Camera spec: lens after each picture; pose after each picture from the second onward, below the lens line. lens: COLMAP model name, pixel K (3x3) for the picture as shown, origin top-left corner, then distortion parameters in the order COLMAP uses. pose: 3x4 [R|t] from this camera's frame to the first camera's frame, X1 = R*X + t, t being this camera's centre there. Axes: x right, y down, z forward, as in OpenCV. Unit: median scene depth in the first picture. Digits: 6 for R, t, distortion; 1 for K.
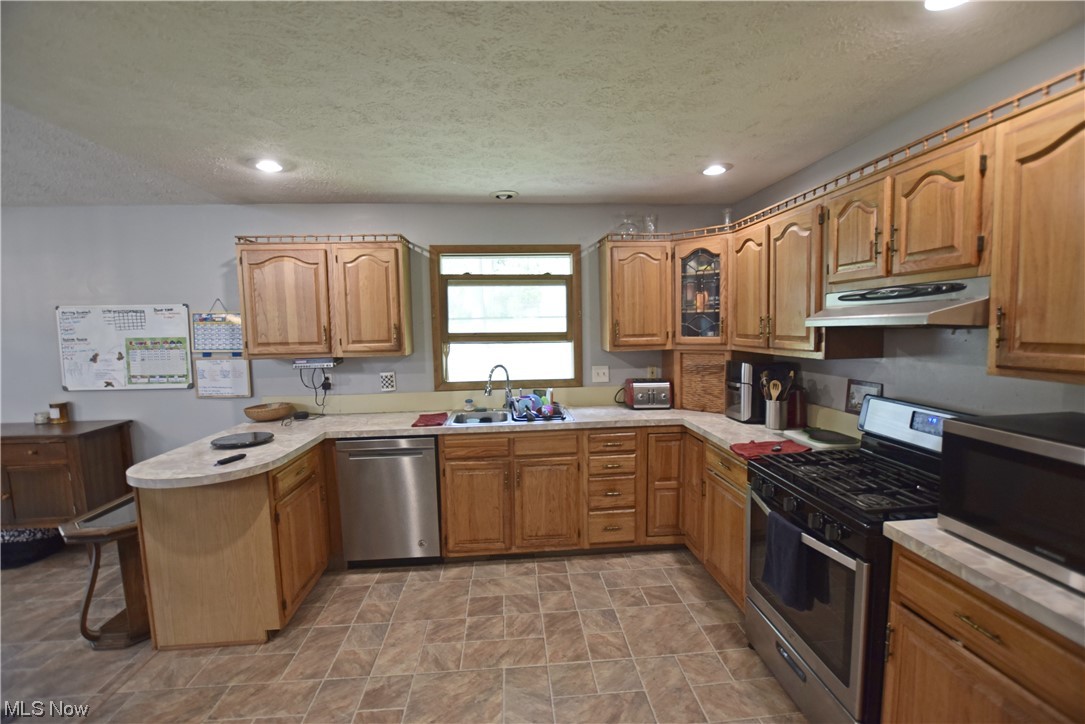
lens RADIAL K [[493.4, 0, 549.3], [0, 493.4, 362.9], [0, 0, 1]] dist [-0.014230, -0.000061]
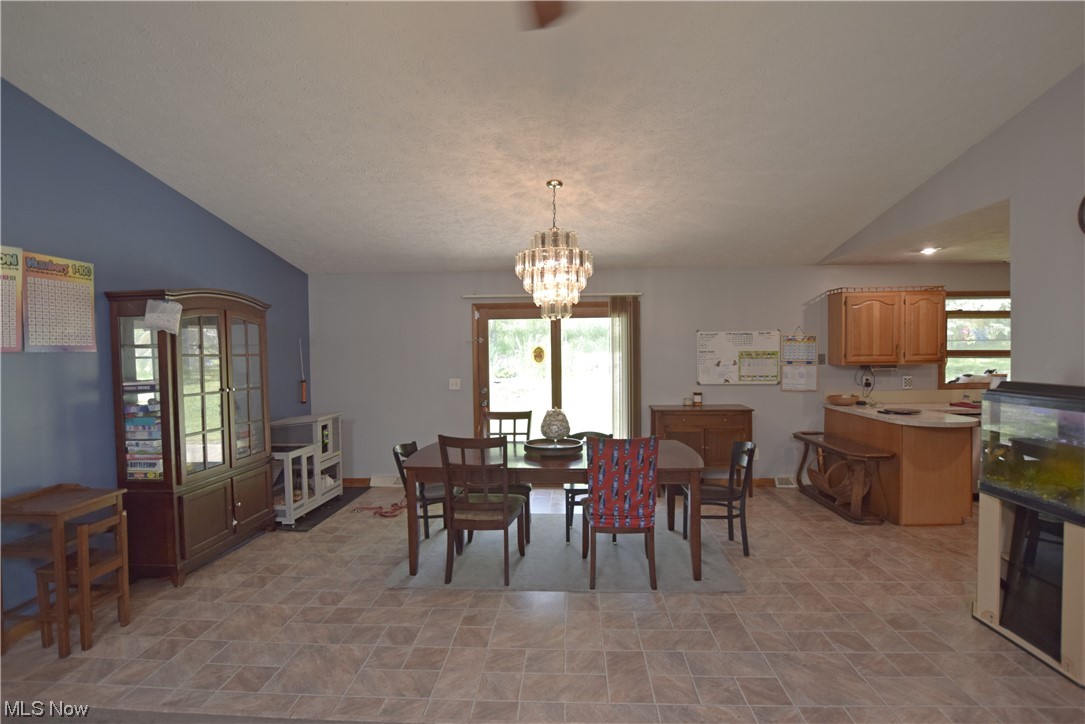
lens RADIAL K [[500.7, 0, 542.5], [0, 500.7, 362.0], [0, 0, 1]] dist [-0.032272, 0.000548]
pose [[0.991171, 0.010457, -0.132175, -1.313575], [-0.017686, 0.998404, -0.053638, 0.081602], [0.131403, 0.055502, 0.989774, -0.661092]]
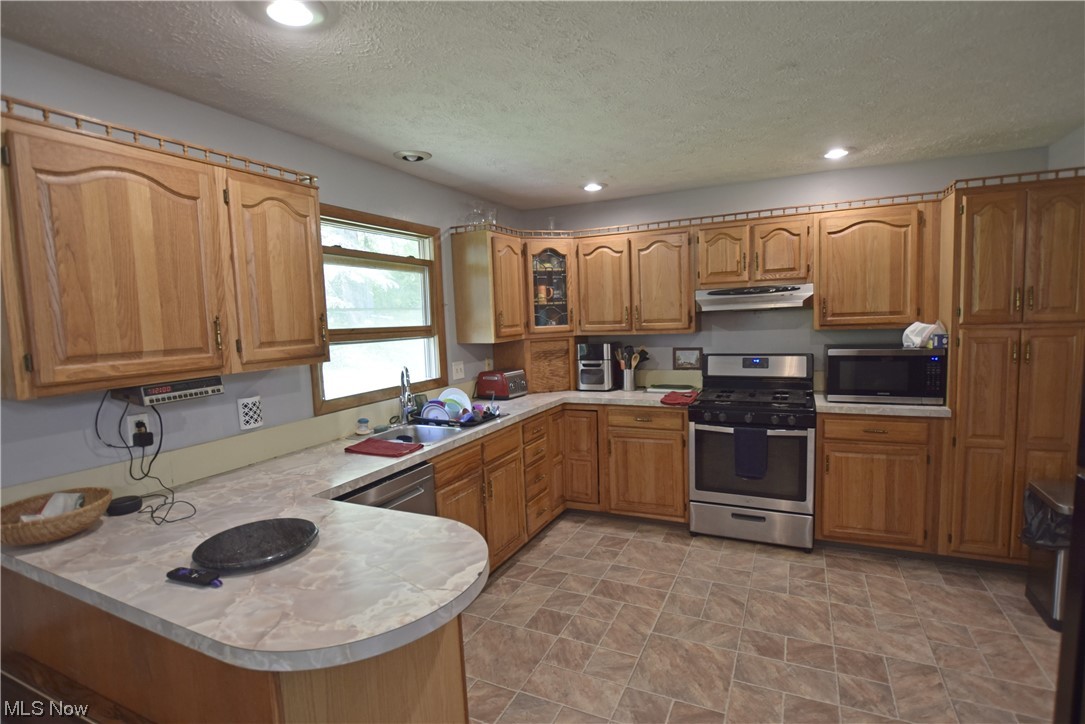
lens RADIAL K [[533.3, 0, 559.9], [0, 533.3, 362.9], [0, 0, 1]] dist [-0.023127, -0.000007]
pose [[0.484425, -0.077210, 0.871419, -0.753235], [0.096119, 0.994765, 0.034706, -0.008553], [-0.869537, 0.066947, 0.489310, 0.381002]]
